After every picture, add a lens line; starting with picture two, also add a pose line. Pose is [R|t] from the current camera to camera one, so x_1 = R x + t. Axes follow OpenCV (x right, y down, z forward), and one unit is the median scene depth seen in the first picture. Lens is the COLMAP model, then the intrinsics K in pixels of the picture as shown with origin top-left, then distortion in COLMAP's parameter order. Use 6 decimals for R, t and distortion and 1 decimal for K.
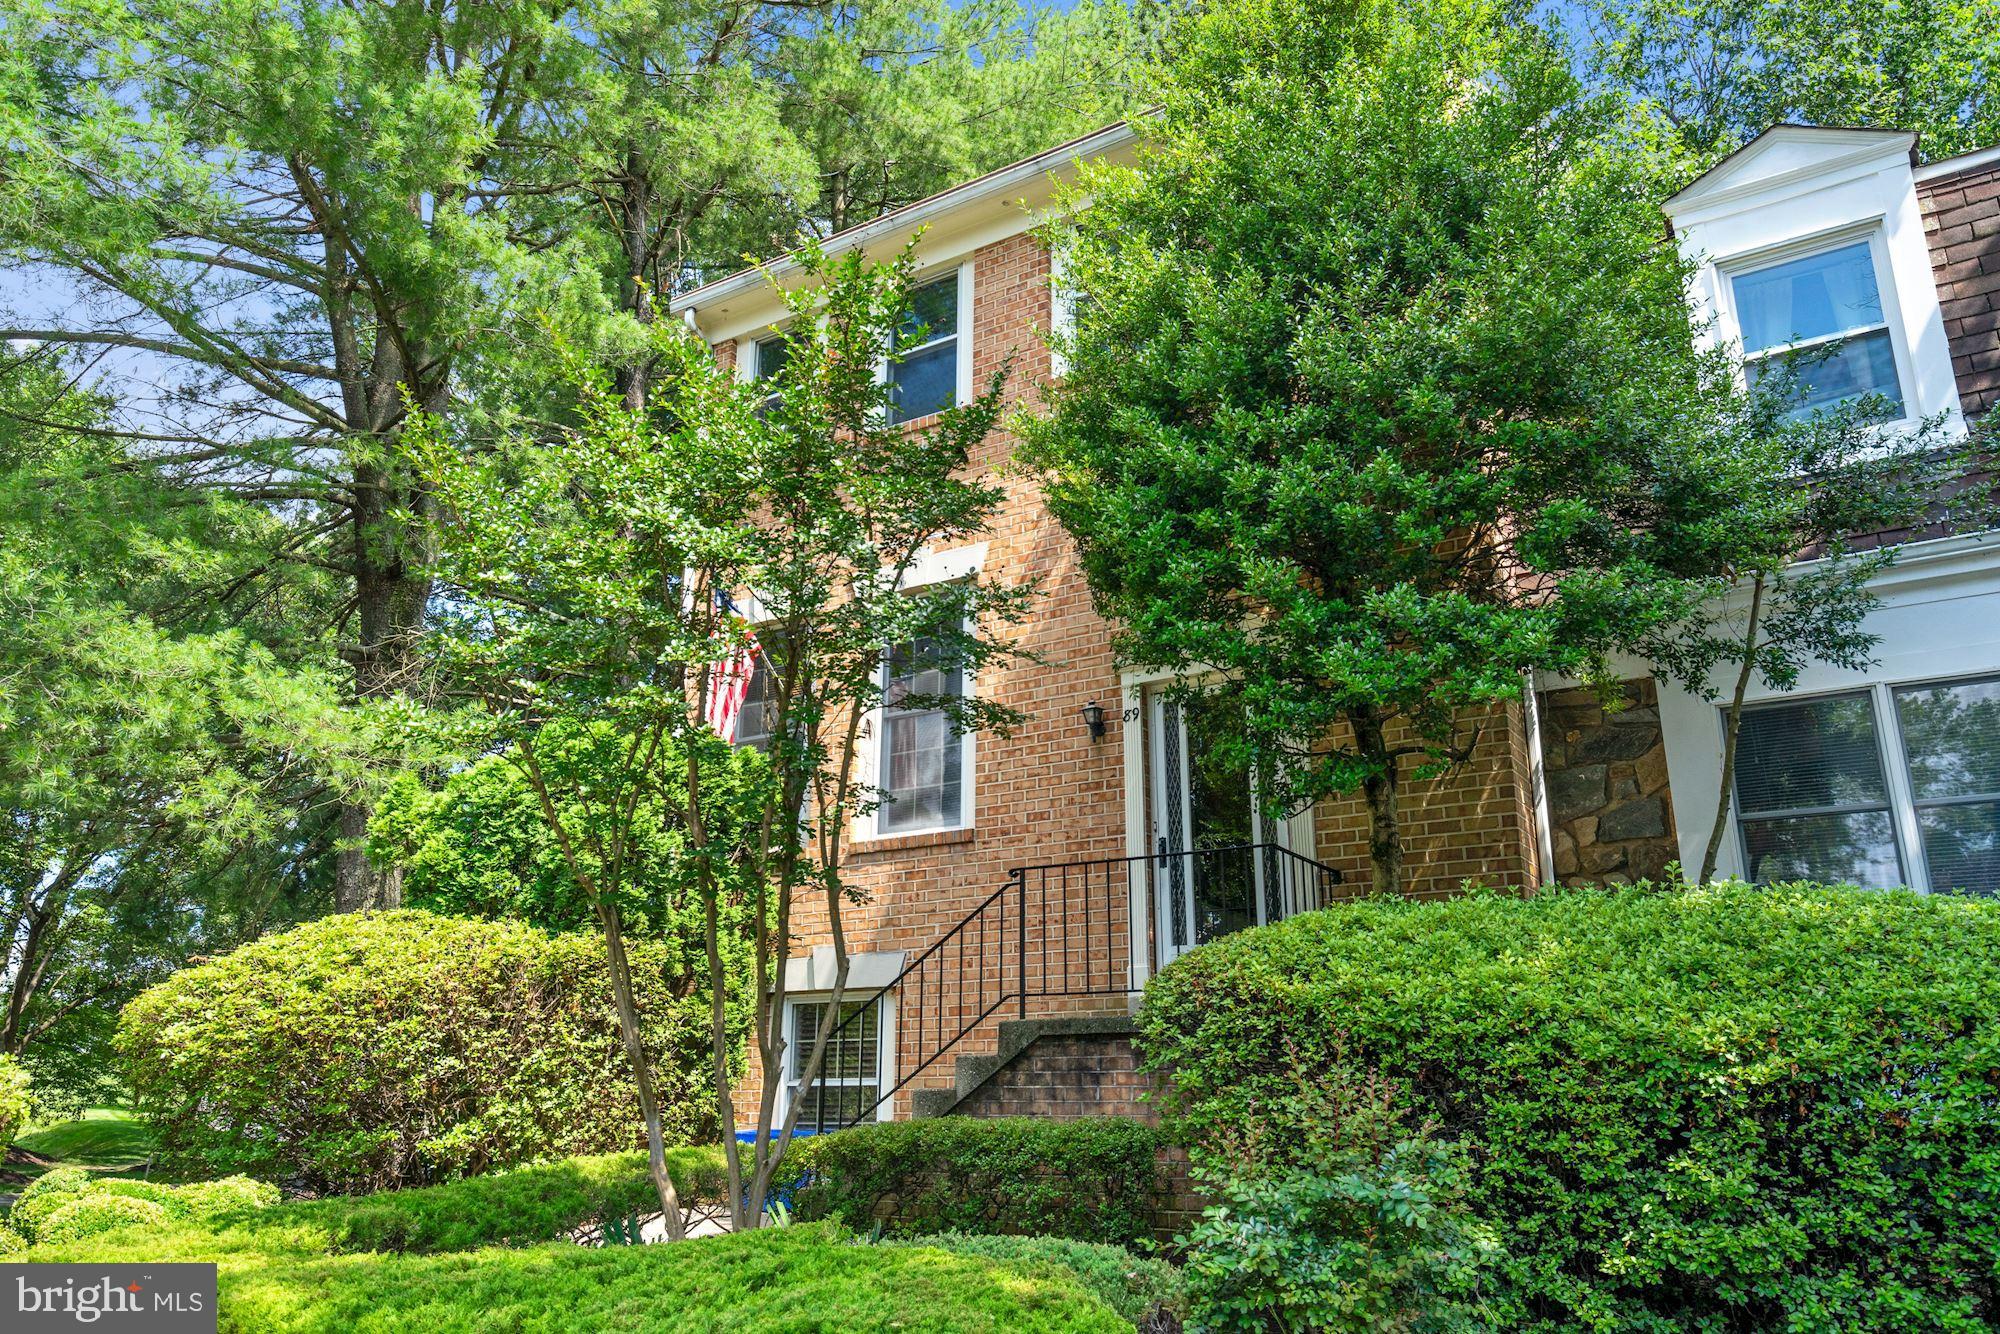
lens RADIAL K [[1400.4, 0, 1000.0], [0, 1400.4, 667.0], [0, 0, 1]] dist [-0.003844, -0.003764]
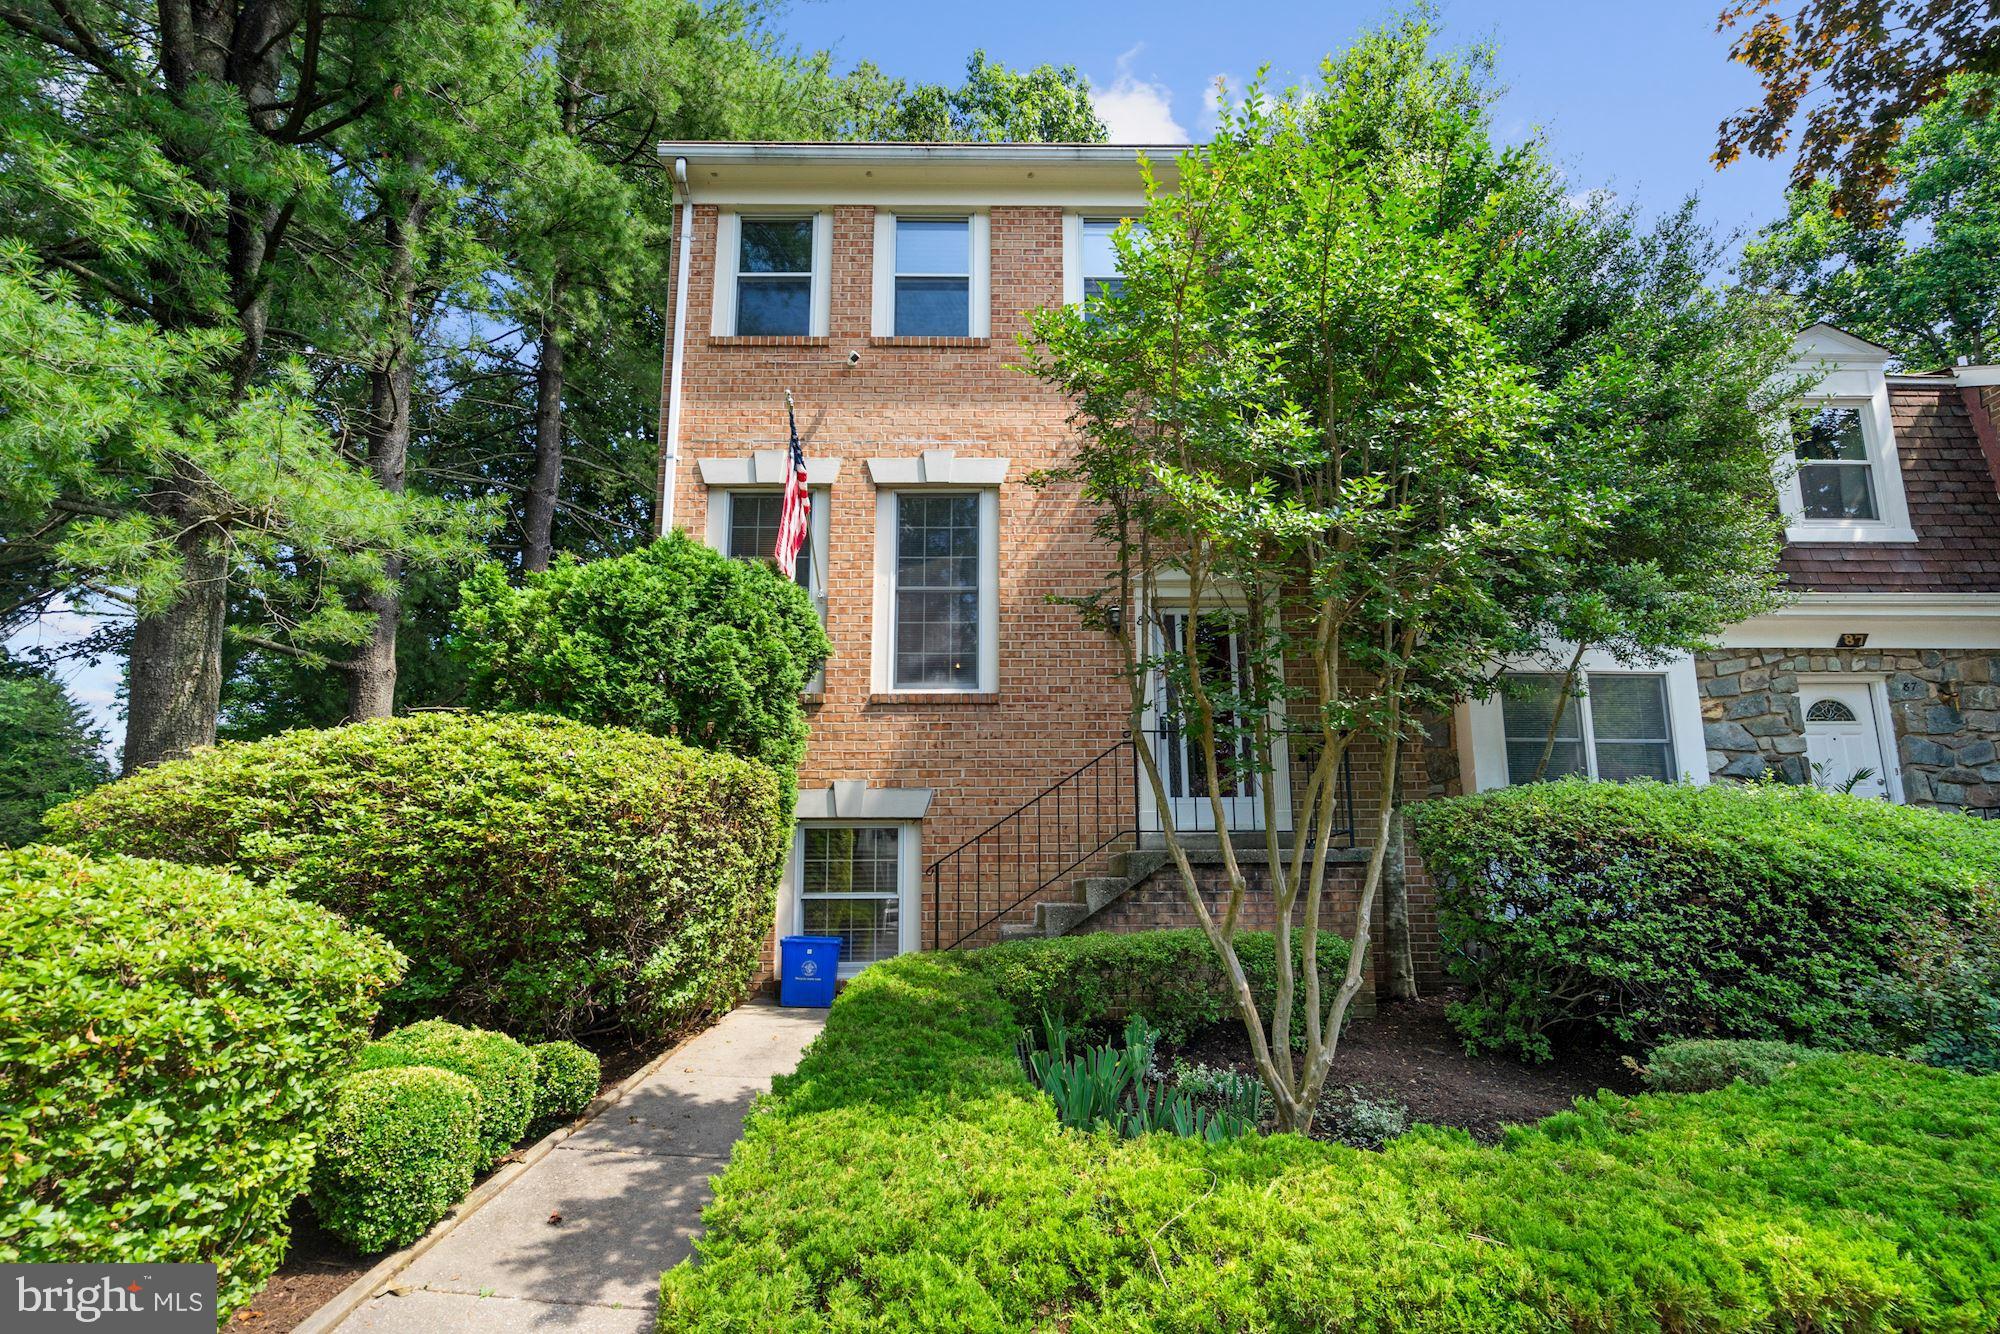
lens RADIAL K [[956.3, 0, 1003.6], [0, 956.3, 717.3], [0, 0, 1]] dist [0.000095, 0.000273]
pose [[0.836415, 0.097314, 0.539388, -0.476663], [-0.157706, 0.985224, 0.066800, 0.082699], [-0.524918, -0.140937, 0.839403, 0.310821]]
